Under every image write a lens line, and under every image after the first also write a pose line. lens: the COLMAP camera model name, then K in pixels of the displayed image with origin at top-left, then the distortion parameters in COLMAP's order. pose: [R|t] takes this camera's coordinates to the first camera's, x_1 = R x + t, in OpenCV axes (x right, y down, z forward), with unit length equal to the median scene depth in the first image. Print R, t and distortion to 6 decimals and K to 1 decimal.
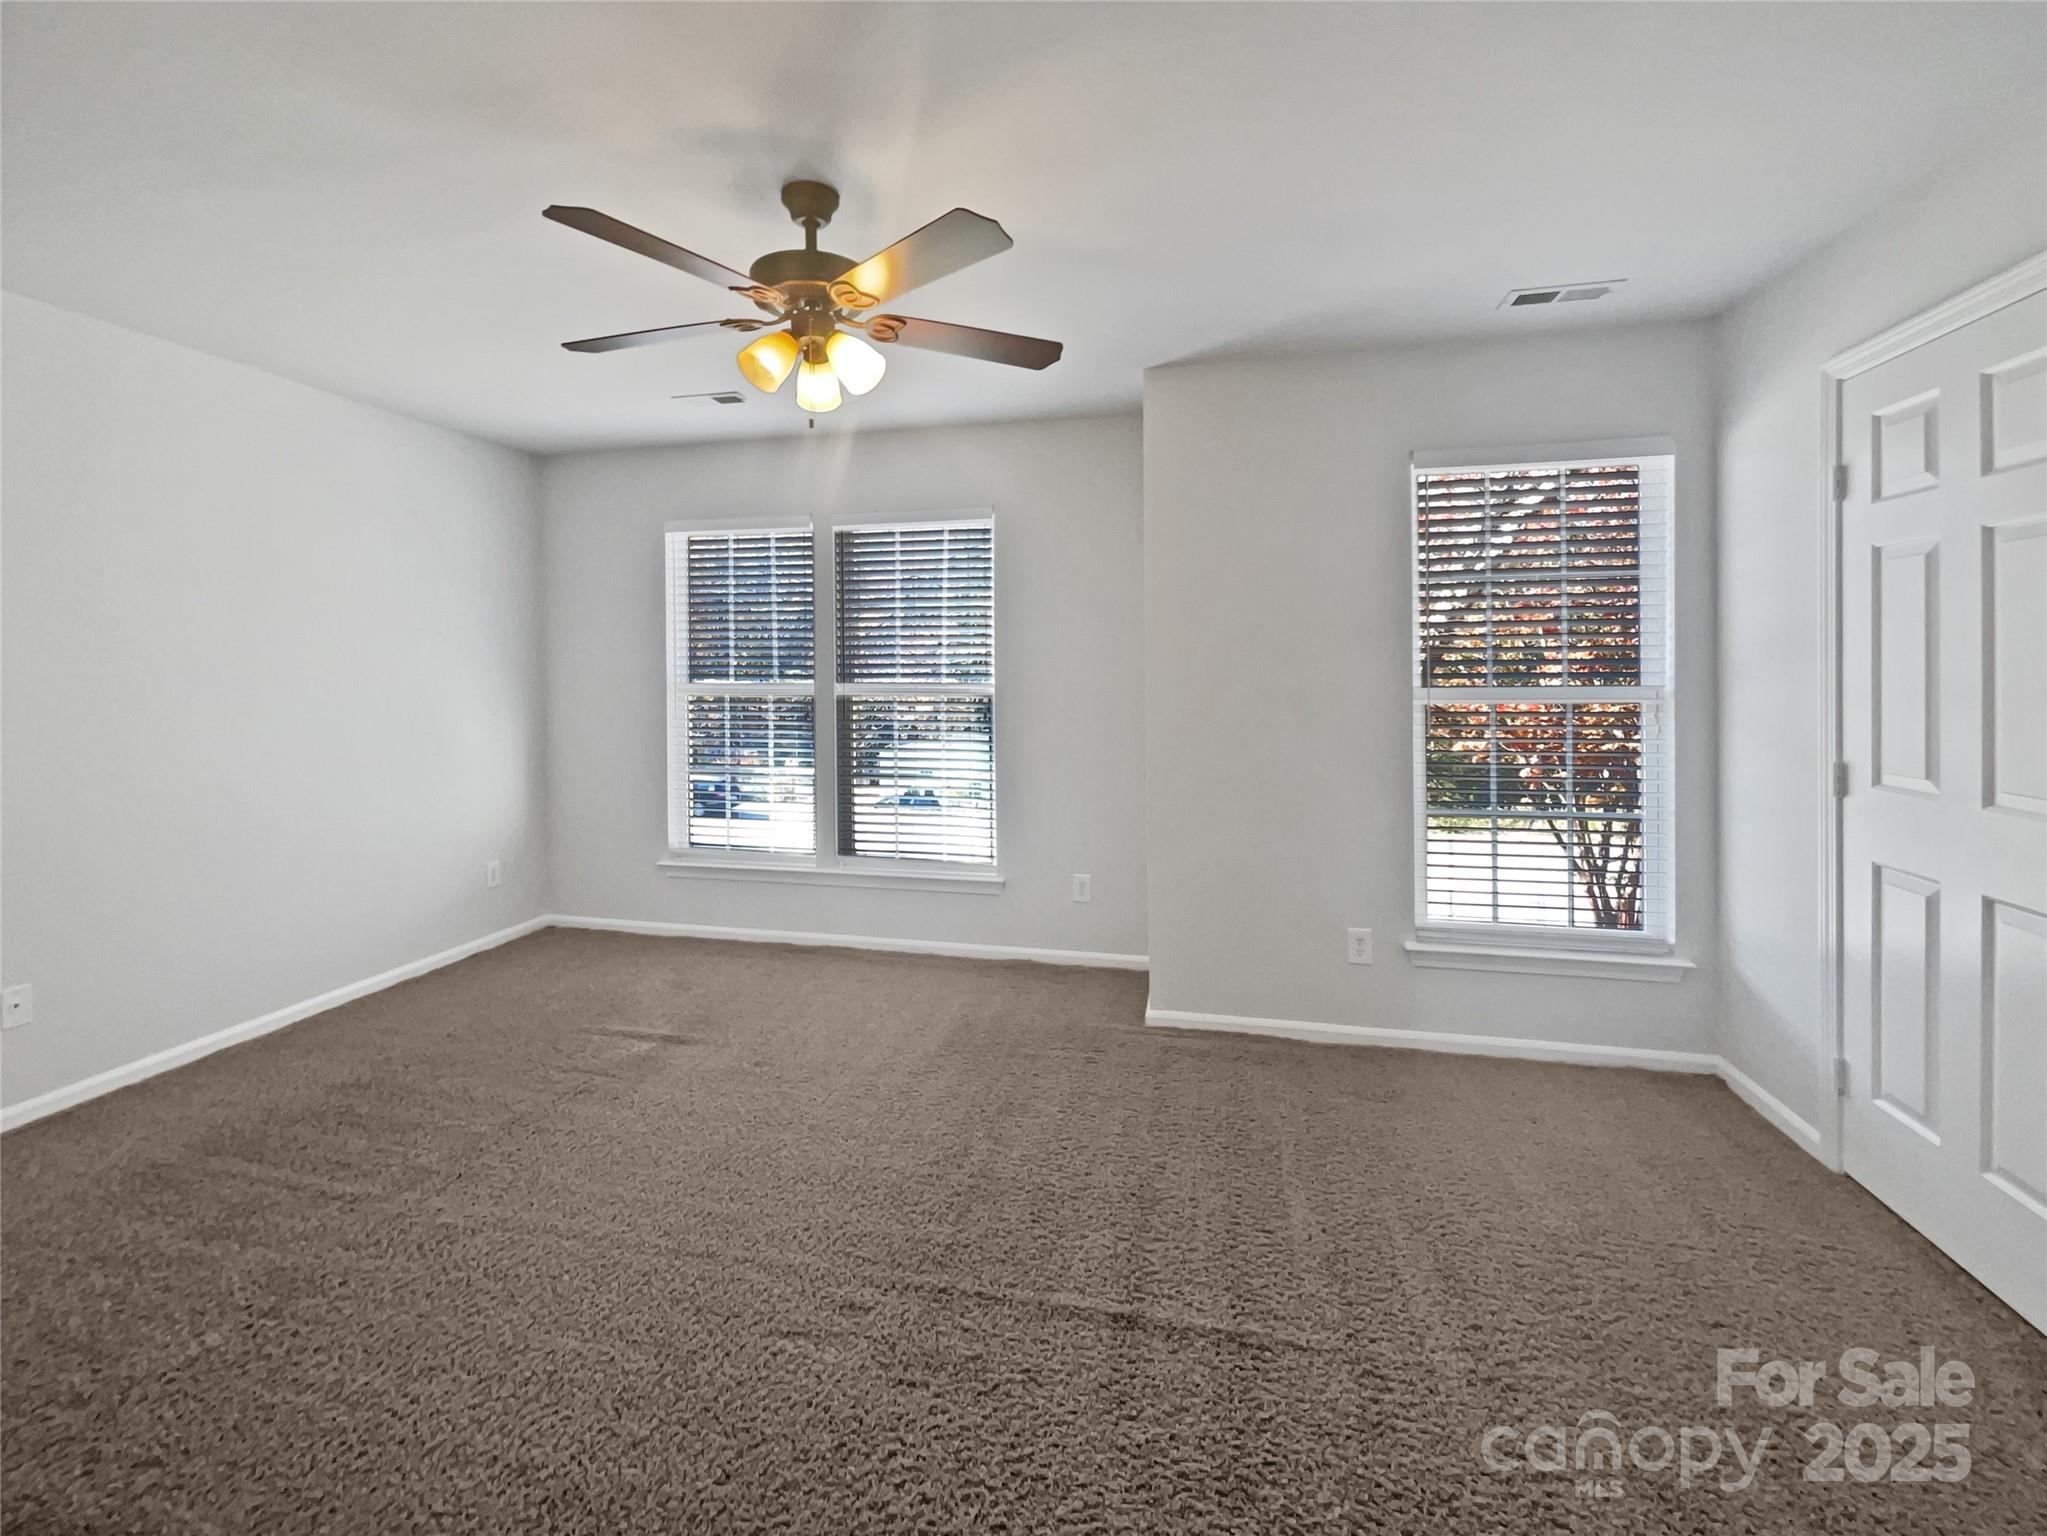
lens RADIAL K [[824.1, 0, 1024.9], [0, 824.1, 689.9], [0, 0, 1]] dist [-0.002466, 0.000513]
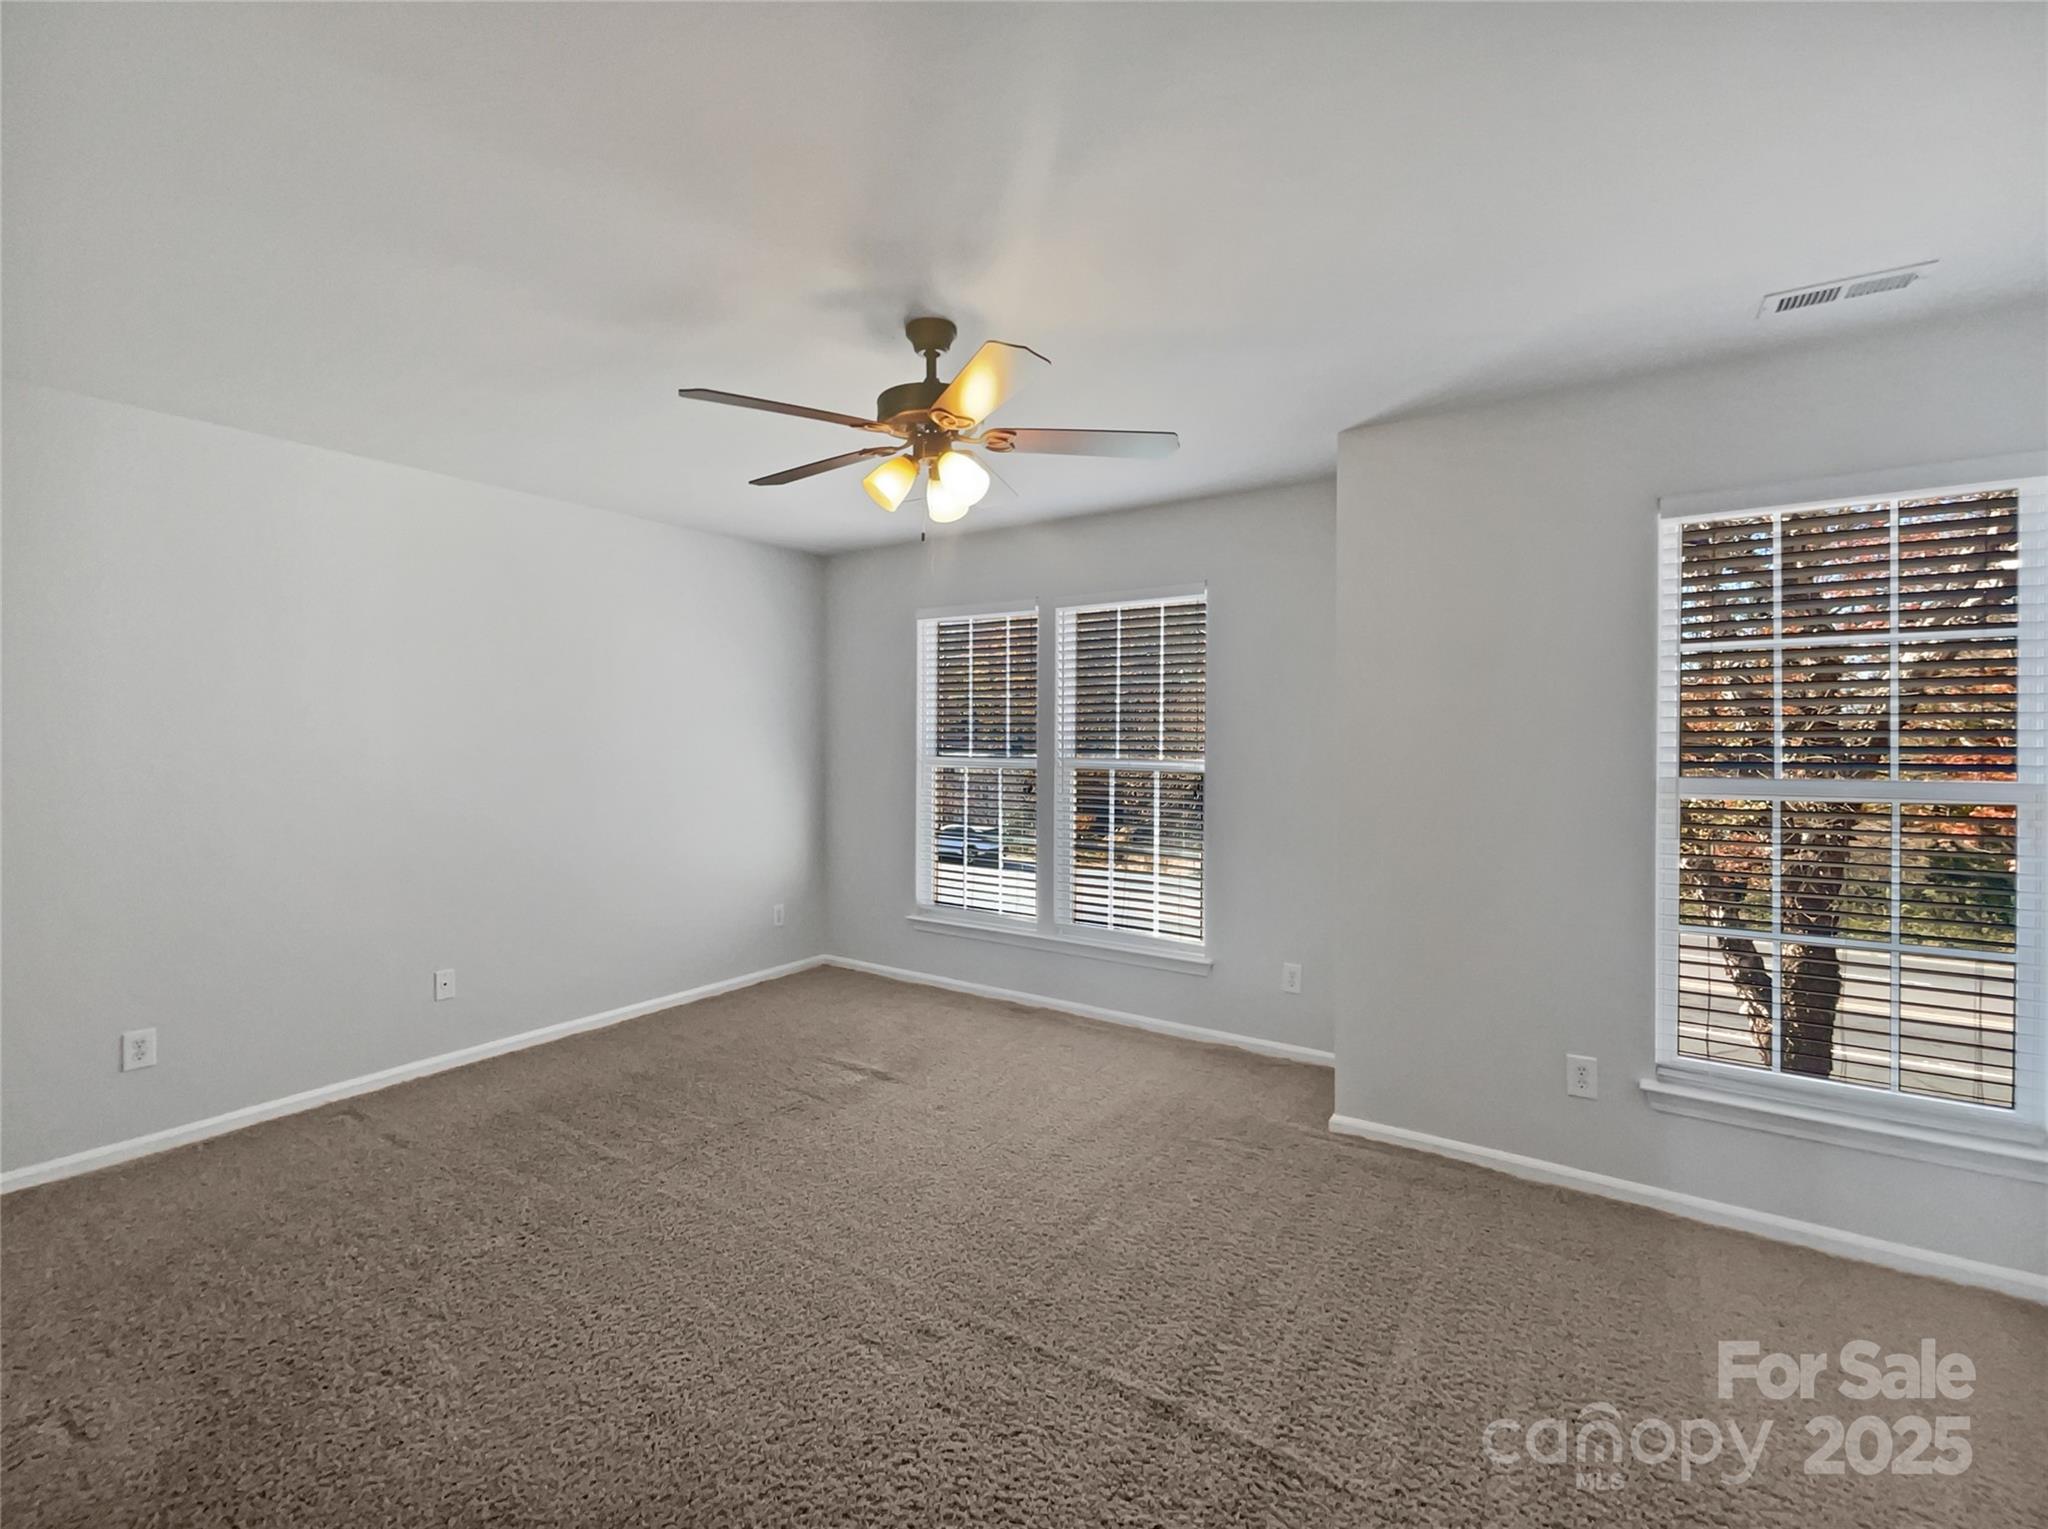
lens RADIAL K [[827.5, 0, 1024.0], [0, 827.5, 764.5], [0, 0, 1]] dist [-0.019545, 0.011377]
pose [[0.944064, 0.015167, -0.329414, 0.195596], [-0.013145, 0.999879, 0.008365, -0.023103], [0.329501, -0.003567, 0.944148, -0.004866]]
